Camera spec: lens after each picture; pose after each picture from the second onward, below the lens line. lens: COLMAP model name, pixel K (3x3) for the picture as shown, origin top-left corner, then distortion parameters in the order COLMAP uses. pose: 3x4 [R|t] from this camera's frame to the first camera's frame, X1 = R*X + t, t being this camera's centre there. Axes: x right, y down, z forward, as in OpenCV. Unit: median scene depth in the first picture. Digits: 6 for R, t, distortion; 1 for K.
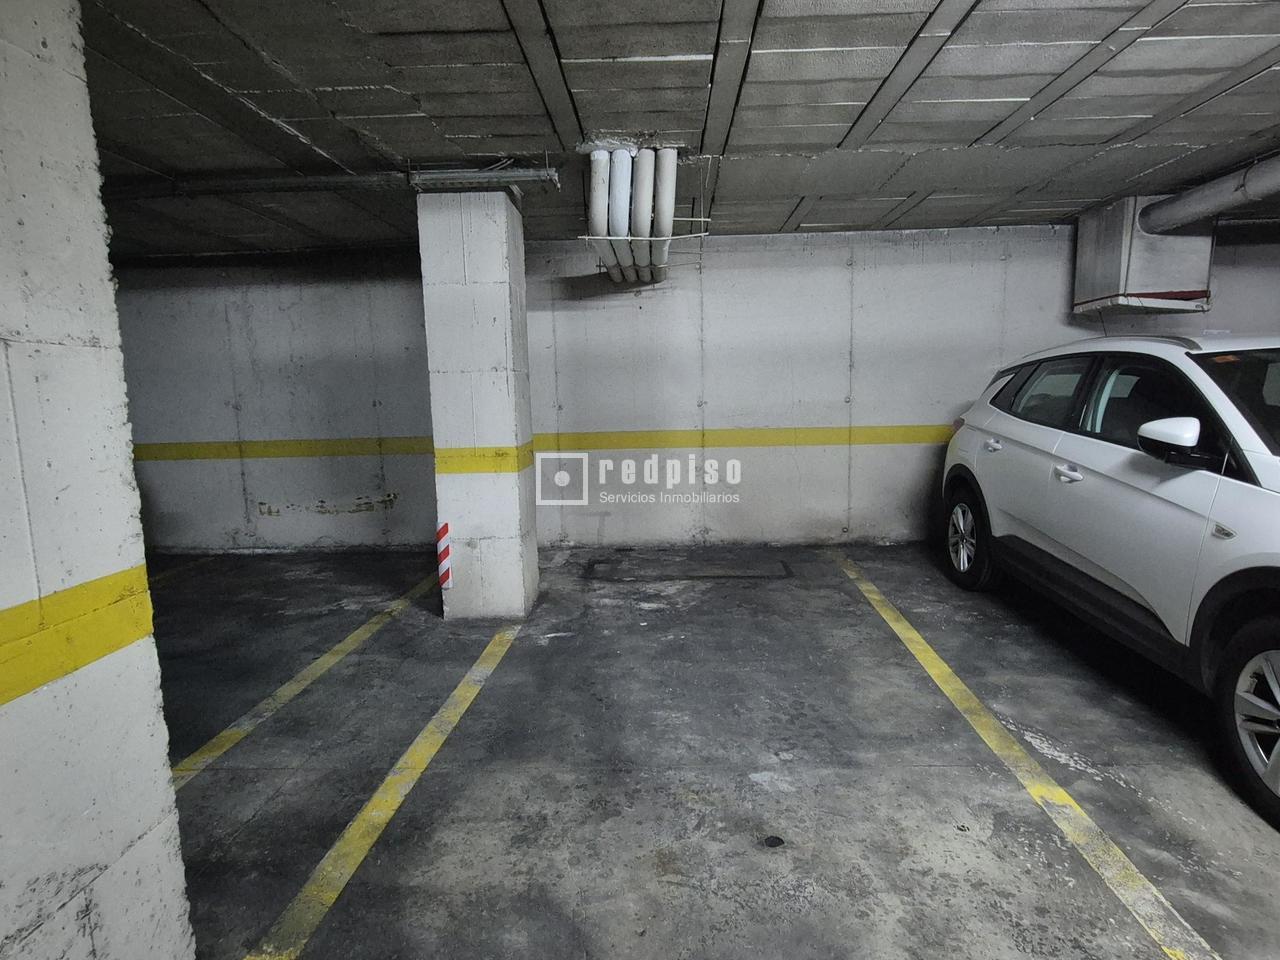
lens RADIAL K [[696.8, 0, 642.4], [0, 696.8, 486.3], [0, 0, 1]] dist [-0.006153, 0.002737]
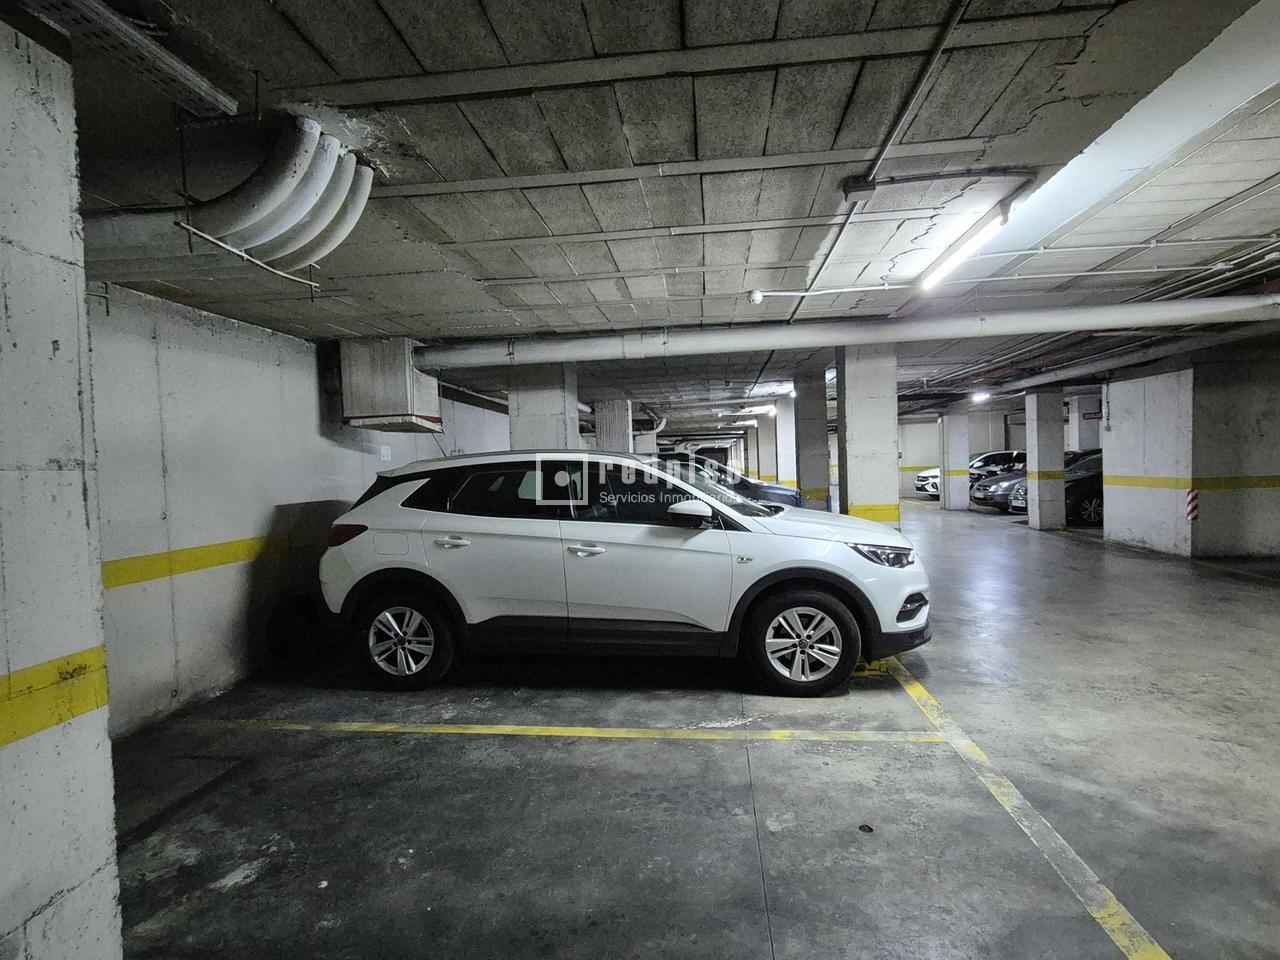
lens RADIAL K [[696.8, 0, 648.5], [0, 696.8, 489.1], [0, 0, 1]] dist [-0.006153, 0.002737]
pose [[0.065050, -0.013953, 0.997784, -0.596301], [0.170729, 0.985315, 0.002648, -0.096925], [-0.983168, 0.170178, 0.066477, 0.644205]]
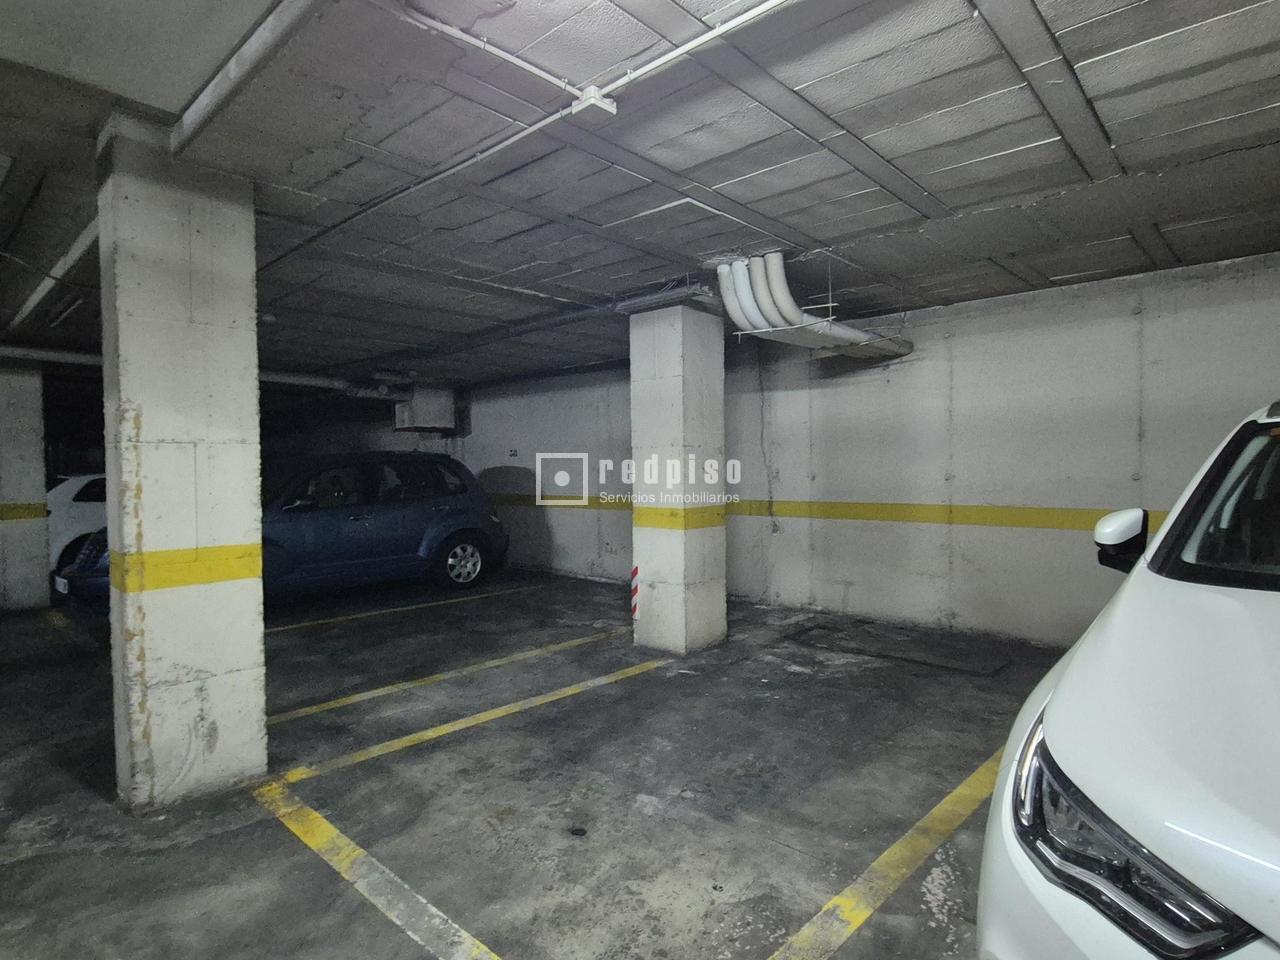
lens RADIAL K [[696.8, 0, 647.9], [0, 696.8, 484.0], [0, 0, 1]] dist [-0.006153, 0.002737]
pose [[0.761043, 0.030764, -0.647972, 0.564673], [-0.095111, 0.993372, -0.064546, -0.015983], [0.641691, 0.110752, 0.758925, 0.043823]]
